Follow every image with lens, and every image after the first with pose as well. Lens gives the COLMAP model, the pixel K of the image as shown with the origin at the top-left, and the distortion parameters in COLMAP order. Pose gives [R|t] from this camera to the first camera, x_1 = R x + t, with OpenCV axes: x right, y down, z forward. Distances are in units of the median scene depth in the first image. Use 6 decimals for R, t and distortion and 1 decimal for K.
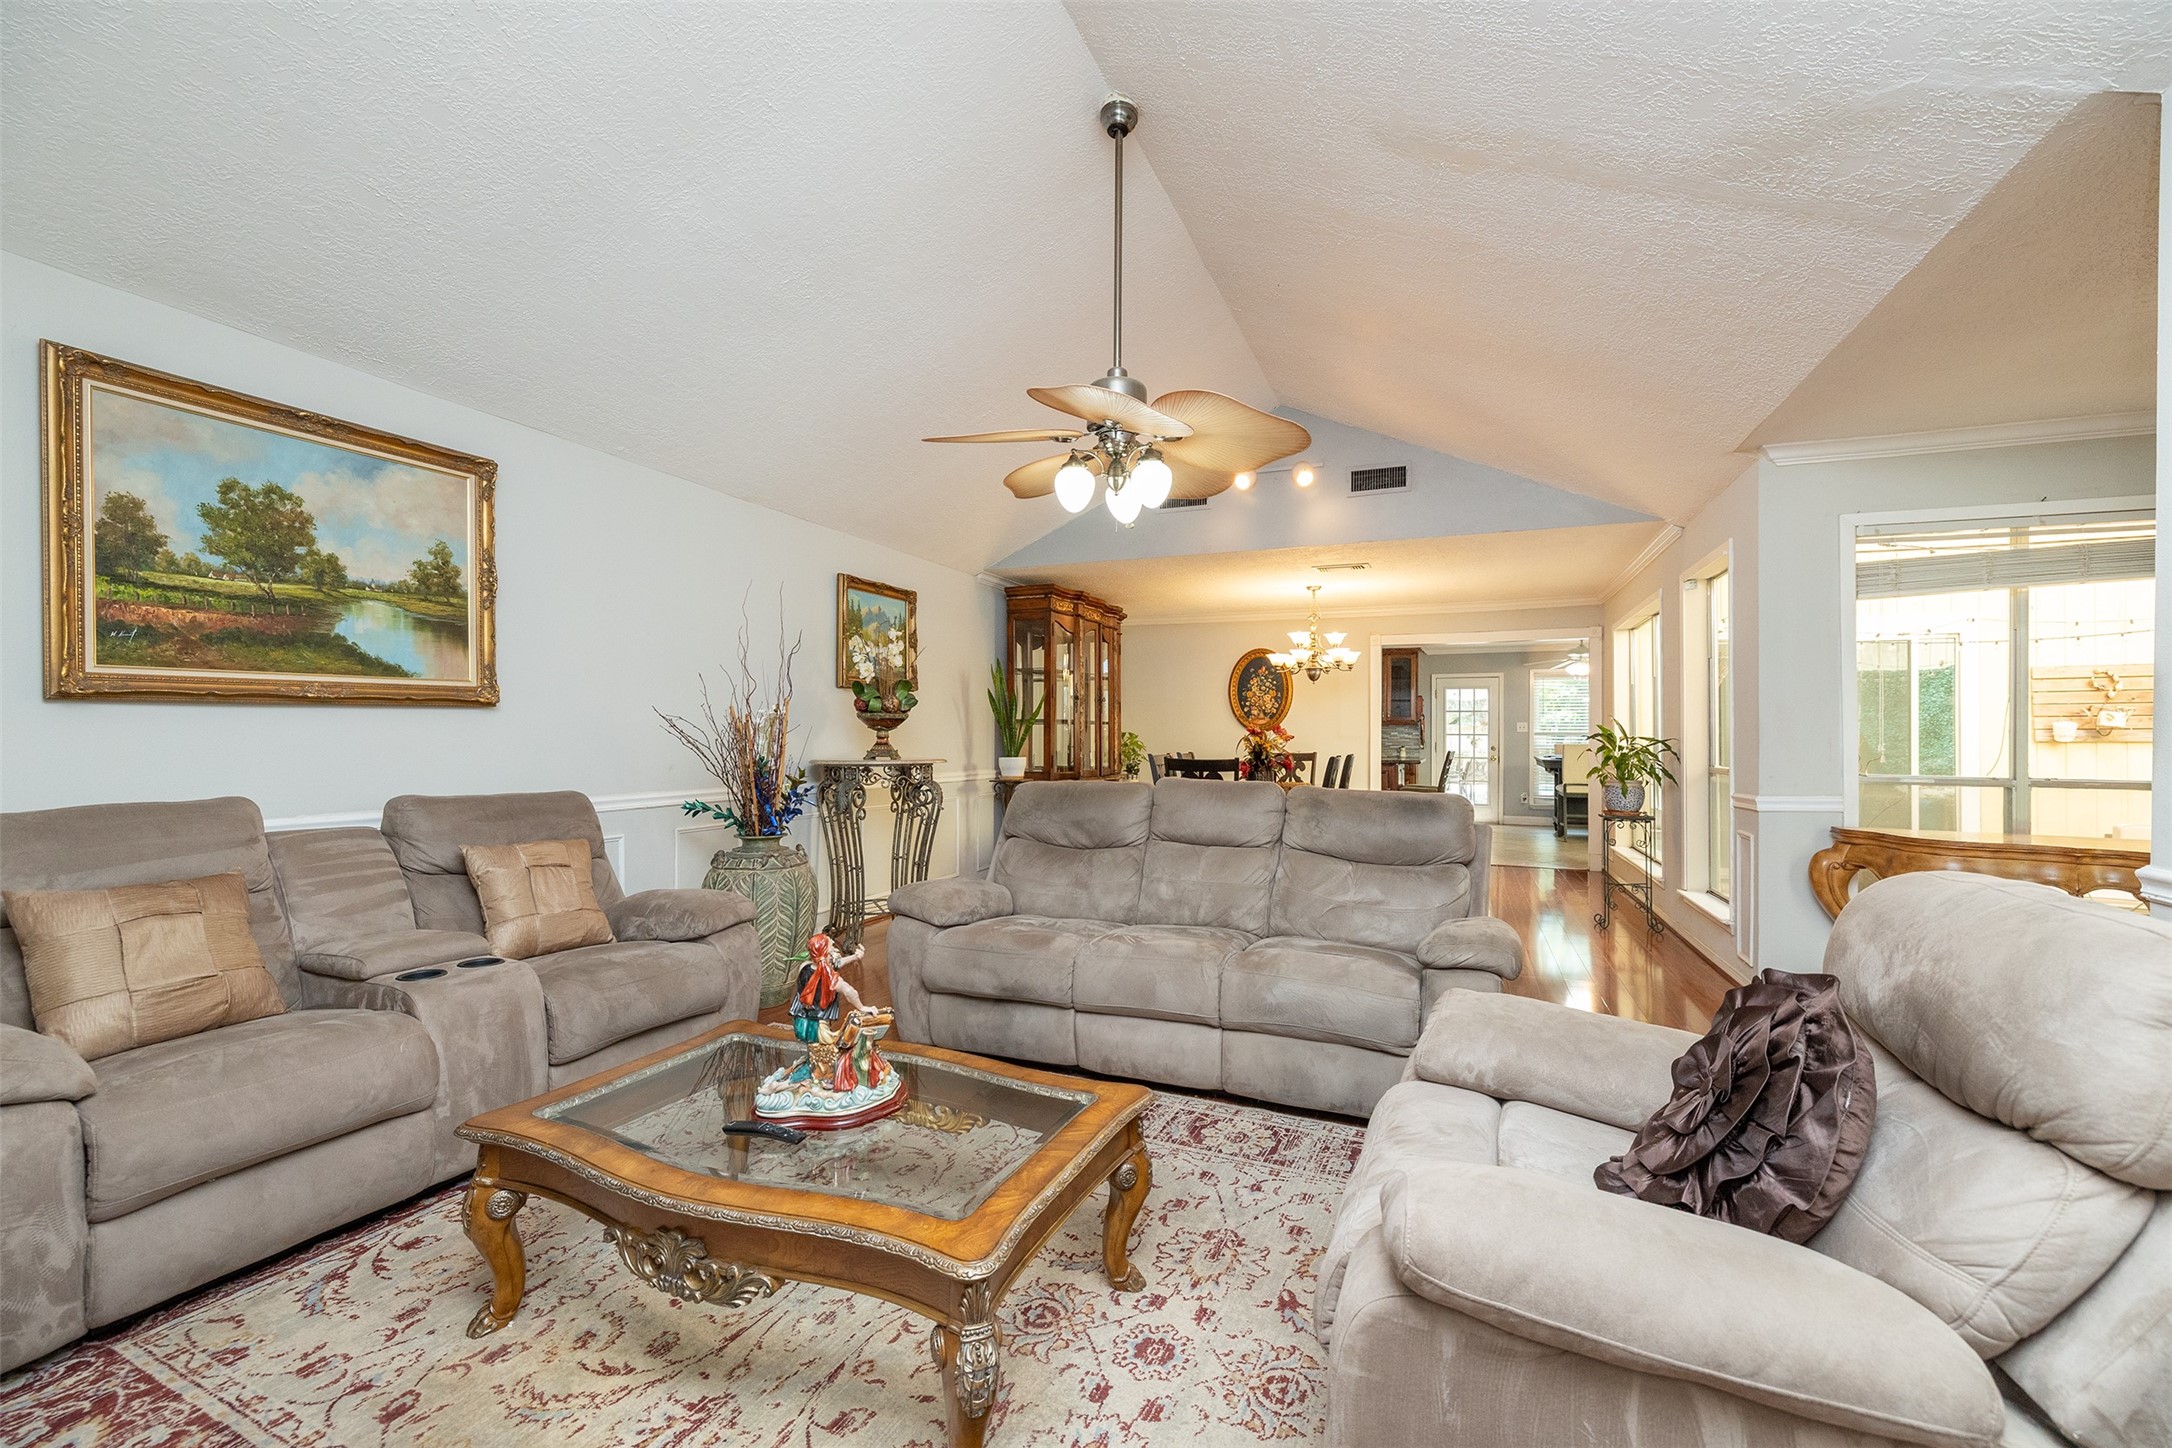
lens RADIAL K [[908.4, 0, 1101.2], [0, 908.4, 712.2], [0, 0, 1]] dist [0.001472, -0.000049]
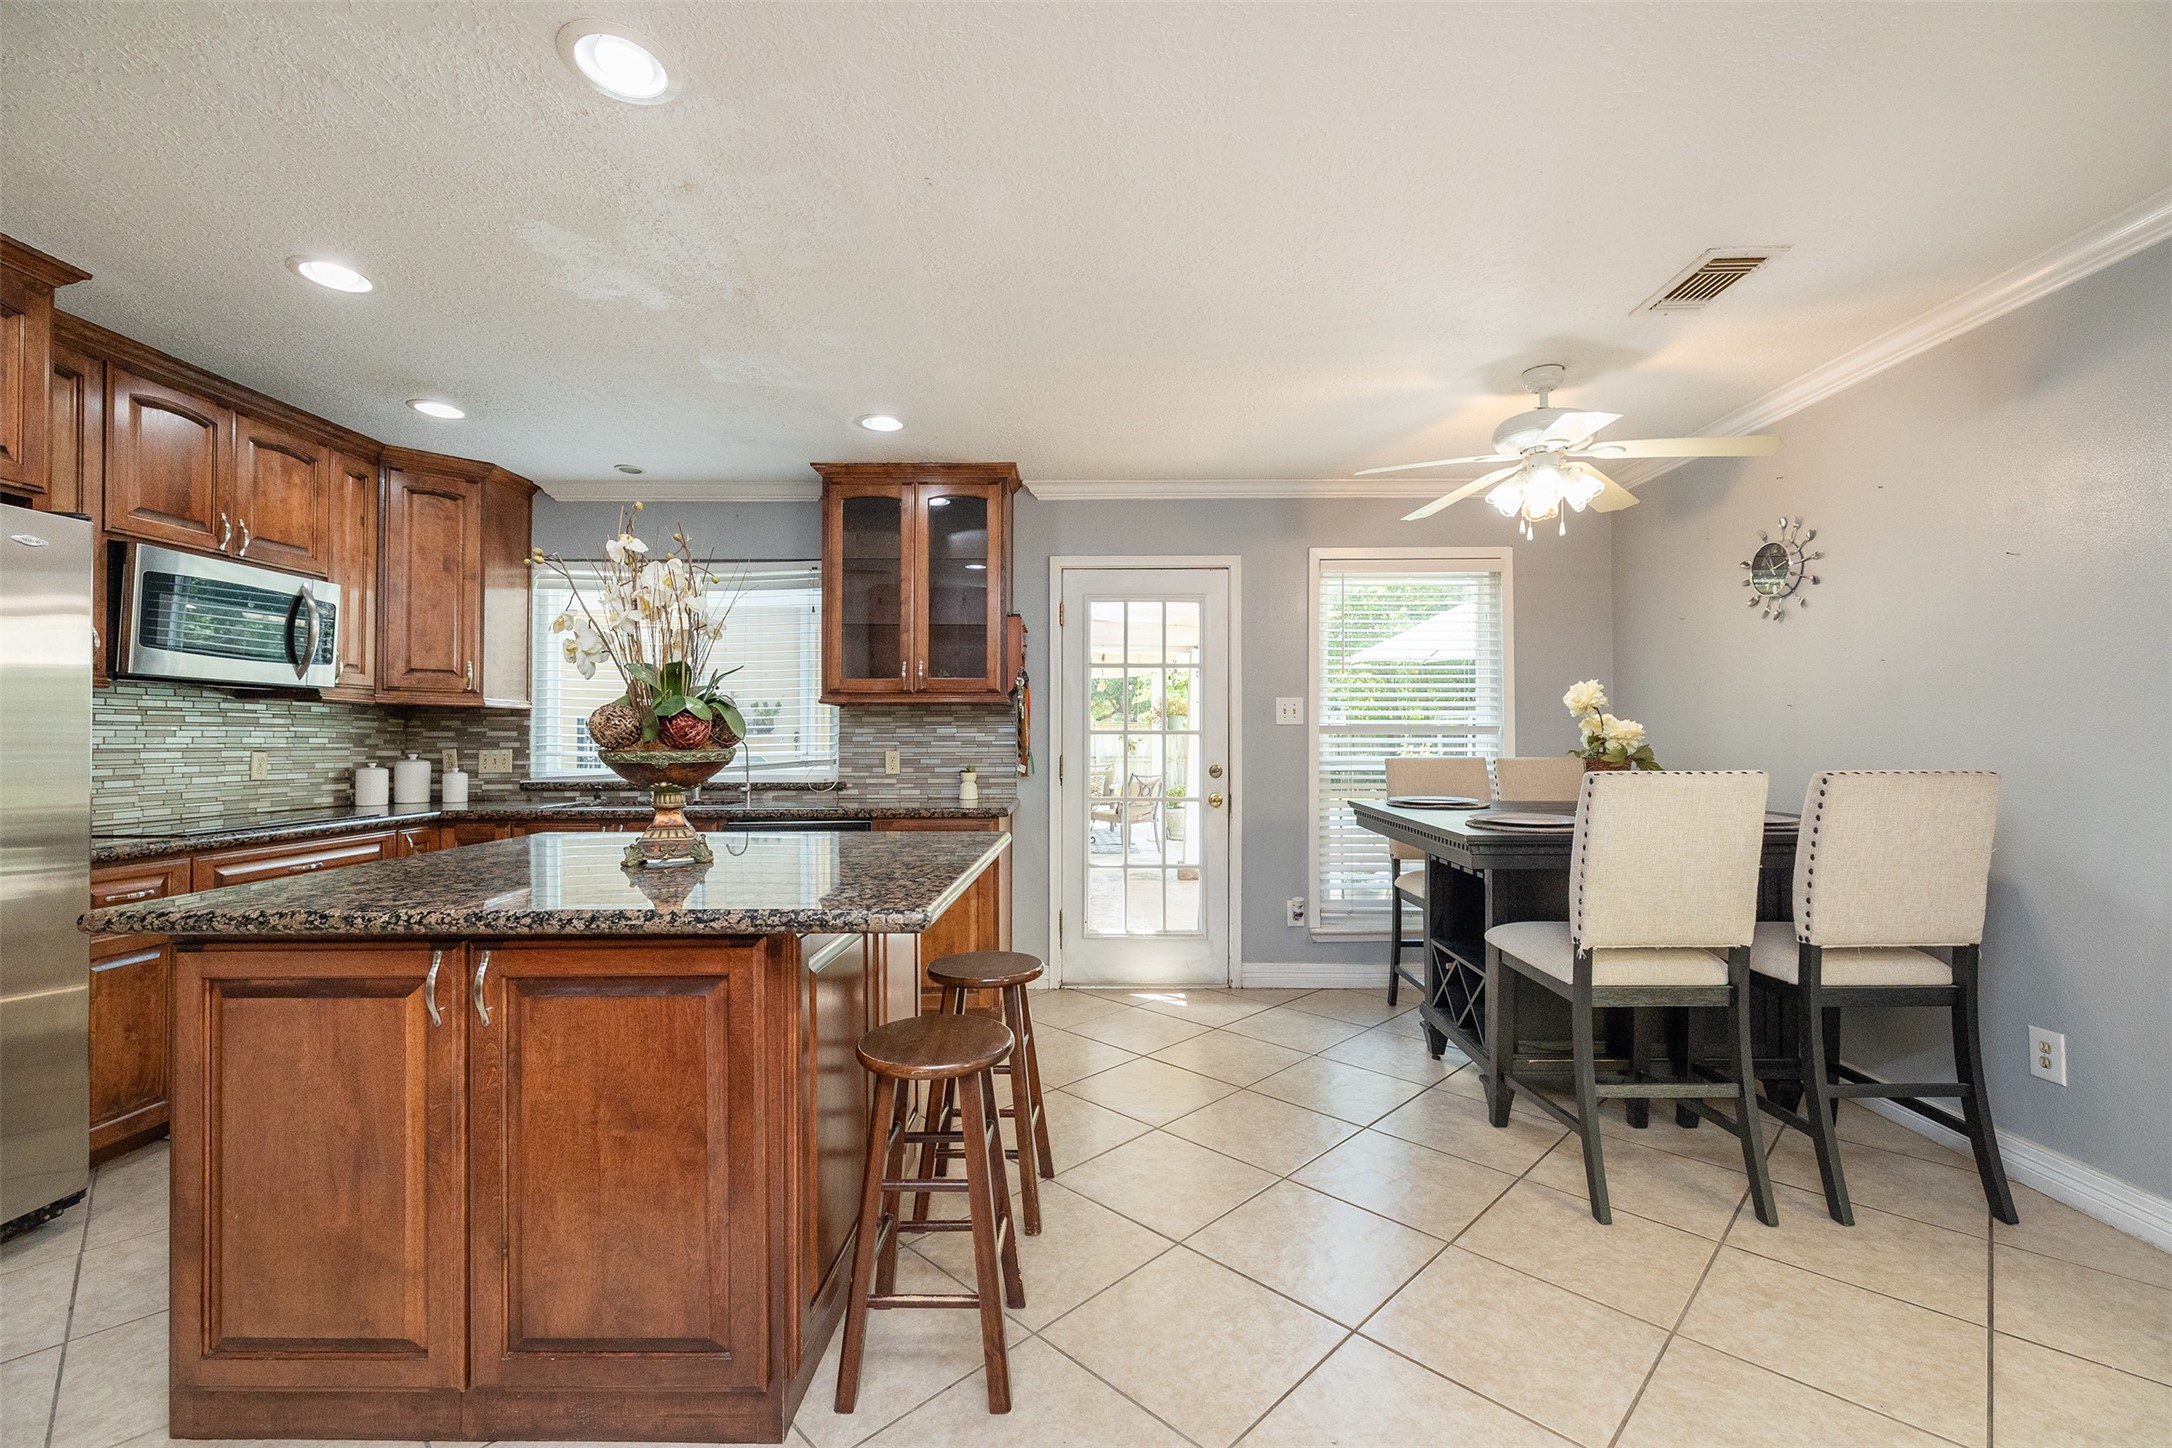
lens RADIAL K [[908.4, 0, 1089.5], [0, 908.4, 724.9], [0, 0, 1]] dist [0.001472, -0.000049]
pose [[0.933482, -0.001489, 0.358620, 0.887718], [-0.004545, 0.999862, 0.015984, 0.056875], [-0.358595, -0.016551, 0.933347, 2.349978]]
